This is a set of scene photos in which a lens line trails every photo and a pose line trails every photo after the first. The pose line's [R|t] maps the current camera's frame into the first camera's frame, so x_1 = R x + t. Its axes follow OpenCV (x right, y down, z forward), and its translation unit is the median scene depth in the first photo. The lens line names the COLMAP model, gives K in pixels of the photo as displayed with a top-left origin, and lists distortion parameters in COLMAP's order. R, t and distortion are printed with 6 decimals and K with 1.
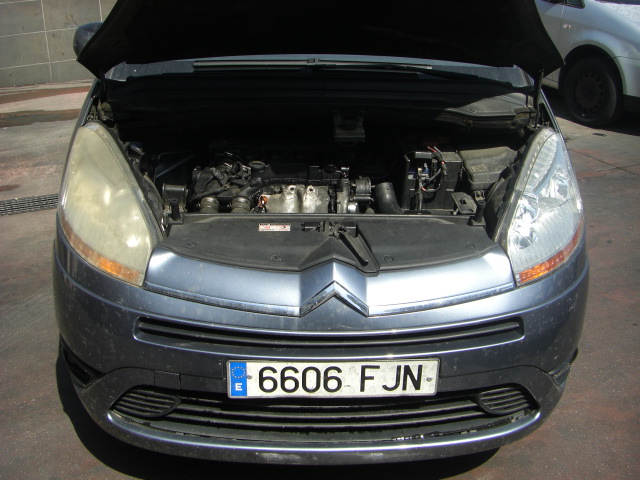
lens RADIAL K [[723.1, 0, 319.0], [0, 723.1, 239.8], [0, 0, 1]] dist [-0.138887, 0.000000]
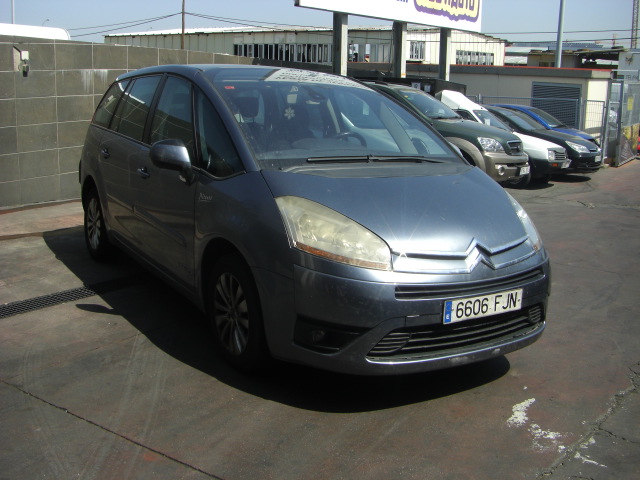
lens RADIAL K [[723.1, 0, 314.6], [0, 723.1, 234.3], [0, 0, 1]] dist [-0.138887, 0.000000]
pose [[0.870356, -0.084121, 0.485184, -1.284566], [0.178369, 0.972246, -0.151403, 0.216367], [-0.458982, 0.218316, 0.861205, -0.479935]]
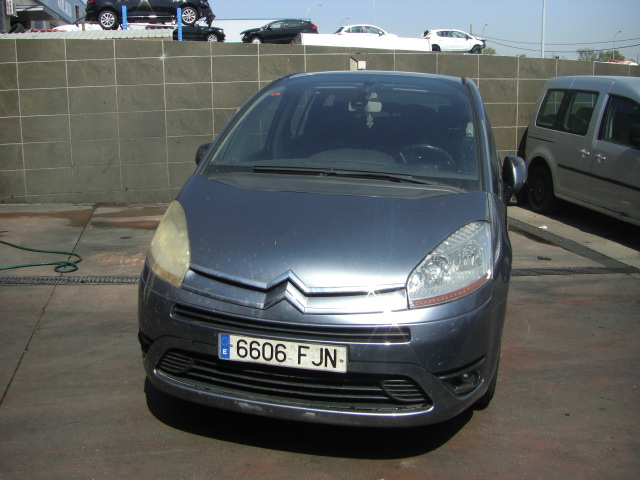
lens RADIAL K [[723.1, 0, 316.8], [0, 723.1, 242.7], [0, 0, 1]] dist [-0.138887, 0.000000]
pose [[0.962348, 0.060718, -0.264952, 0.498916], [-0.112348, 0.976428, -0.184300, 0.239377], [0.247516, 0.207127, 0.946485, -0.530058]]
